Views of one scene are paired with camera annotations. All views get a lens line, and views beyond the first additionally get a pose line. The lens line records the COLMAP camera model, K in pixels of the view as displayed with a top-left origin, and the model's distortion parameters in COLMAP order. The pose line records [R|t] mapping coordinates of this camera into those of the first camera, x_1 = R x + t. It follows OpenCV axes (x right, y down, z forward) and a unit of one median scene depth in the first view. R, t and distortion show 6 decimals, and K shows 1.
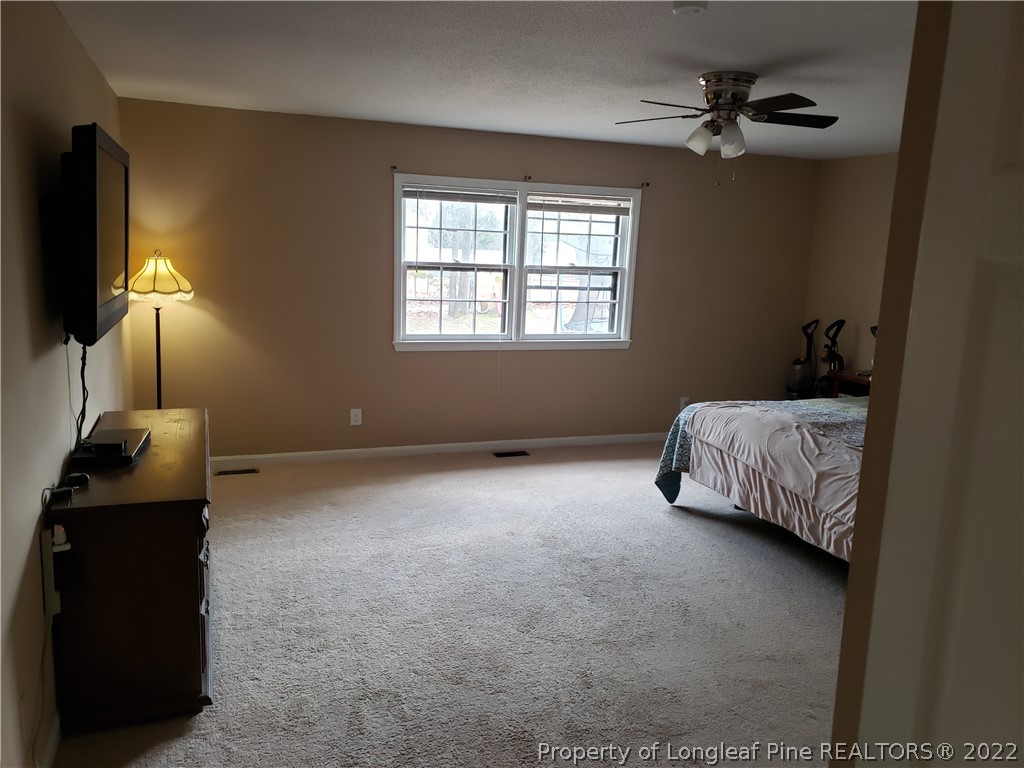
lens RADIAL K [[786.4, 0, 512.0], [0, 786.4, 384.0], [0, 0, 1]] dist [0.033325, -0.004259]
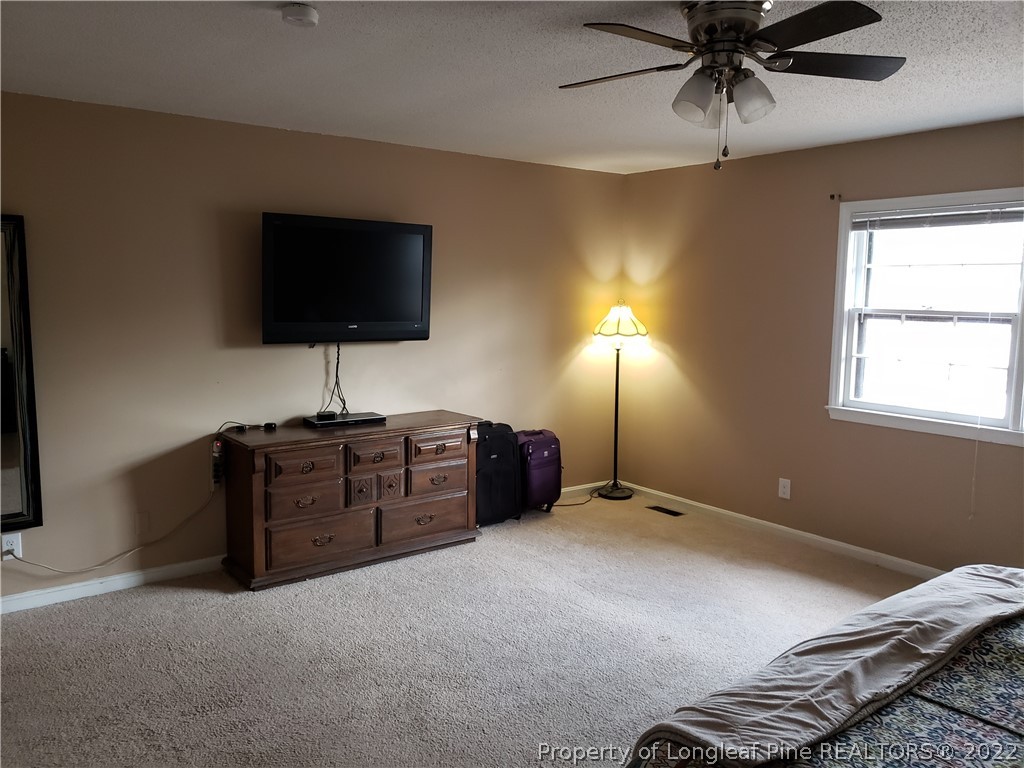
lens RADIAL K [[792.8, 0, 510.2], [0, 792.8, 370.2], [0, 0, 1]] dist [0.047372, -0.000990]
pose [[0.304886, 0.063035, -0.950300, 0.681443], [-0.170658, 0.985273, 0.010603, -0.055458], [0.936974, 0.158944, 0.311154, 0.551991]]
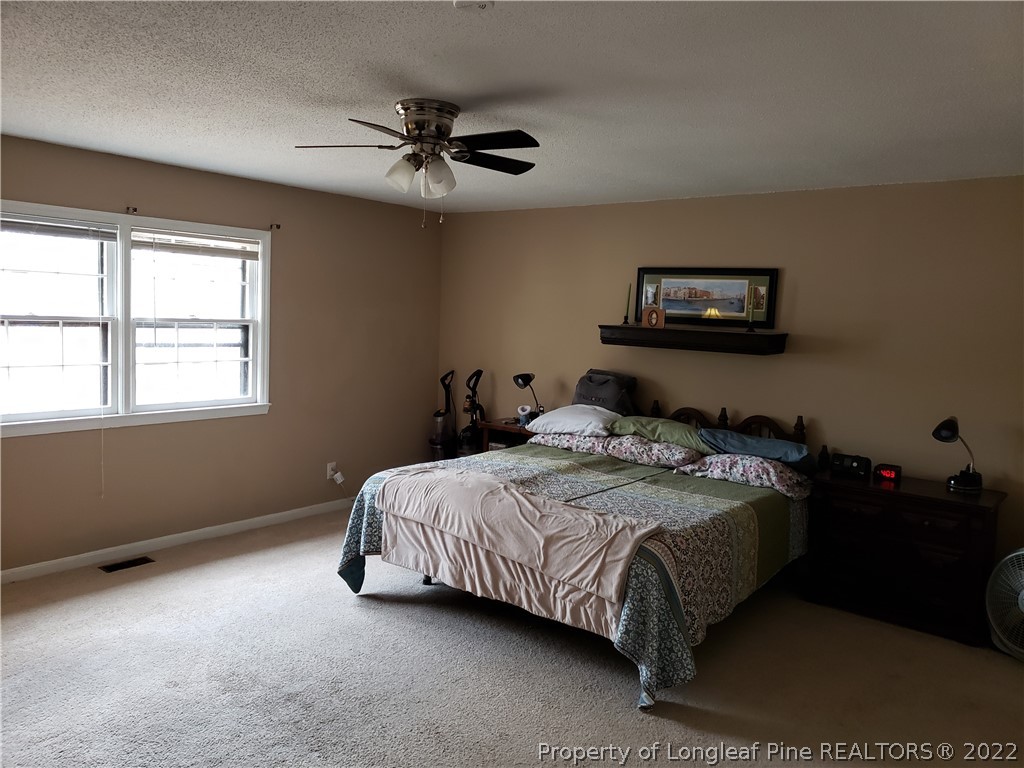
lens RADIAL K [[792.8, 0, 510.2], [0, 792.8, 370.2], [0, 0, 1]] dist [0.047372, -0.000990]
pose [[0.857468, -0.044267, 0.512629, -0.099771], [0.086191, 0.994572, -0.058285, -0.027338], [-0.507267, 0.094162, 0.856630, 0.174847]]
